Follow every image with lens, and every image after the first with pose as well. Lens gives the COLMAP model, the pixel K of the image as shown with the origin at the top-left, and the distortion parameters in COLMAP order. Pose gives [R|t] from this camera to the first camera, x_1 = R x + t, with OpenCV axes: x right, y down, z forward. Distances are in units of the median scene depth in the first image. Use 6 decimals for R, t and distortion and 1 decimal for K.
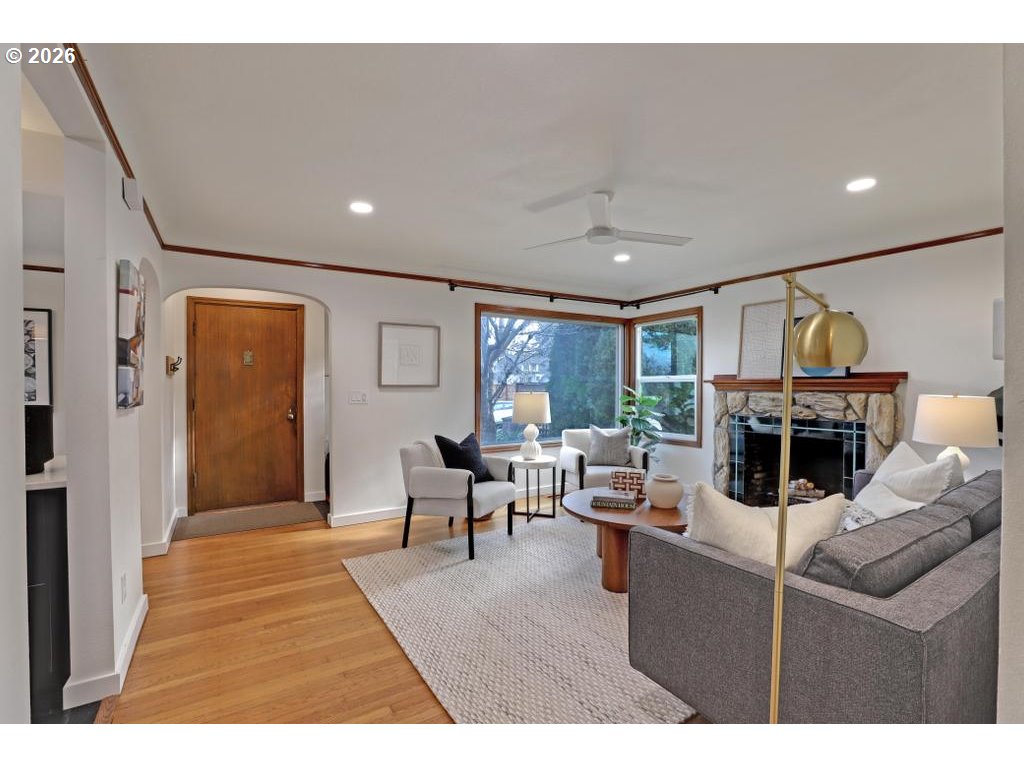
lens RADIAL K [[472.2, 0, 515.7], [0, 472.2, 386.1], [0, 0, 1]] dist [-0.043693, 0.015101]
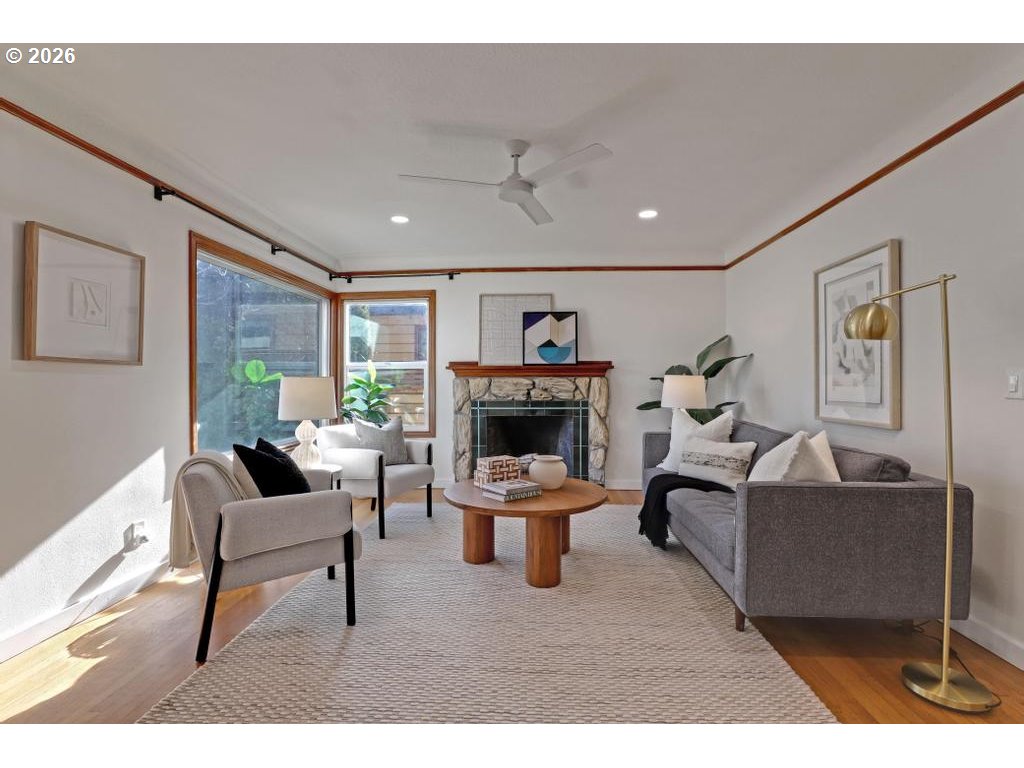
lens RADIAL K [[499.2, 0, 507.7], [0, 499.2, 386.0], [0, 0, 1]] dist [-0.032455, 0.000361]
pose [[0.577297, -0.006213, 0.816511, -0.449925], [0.007325, 0.999970, 0.002430, 0.032103], [-0.816501, 0.004578, 0.577325, 0.364476]]
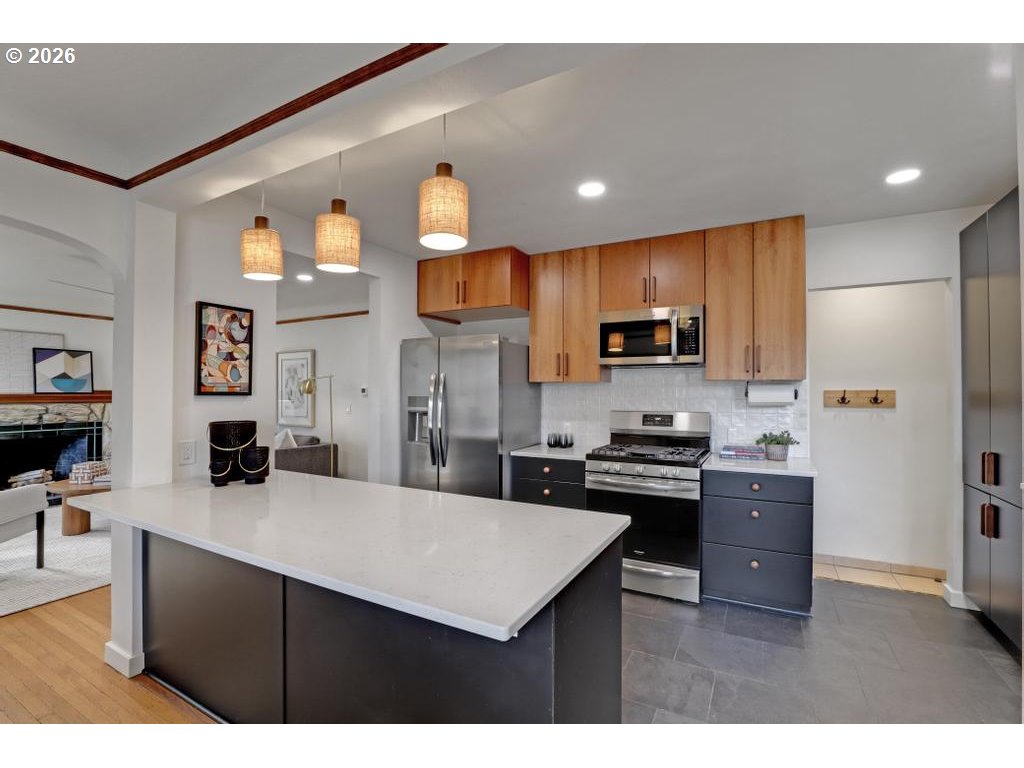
lens RADIAL K [[472.2, 0, 515.7], [0, 472.2, 386.1], [0, 0, 1]] dist [-0.043693, 0.015101]
pose [[-0.486332, 0.012252, 0.873688, -1.263085], [0.006293, 0.999925, -0.010519, -0.016735], [-0.873751, 0.000383, -0.486373, 0.481379]]
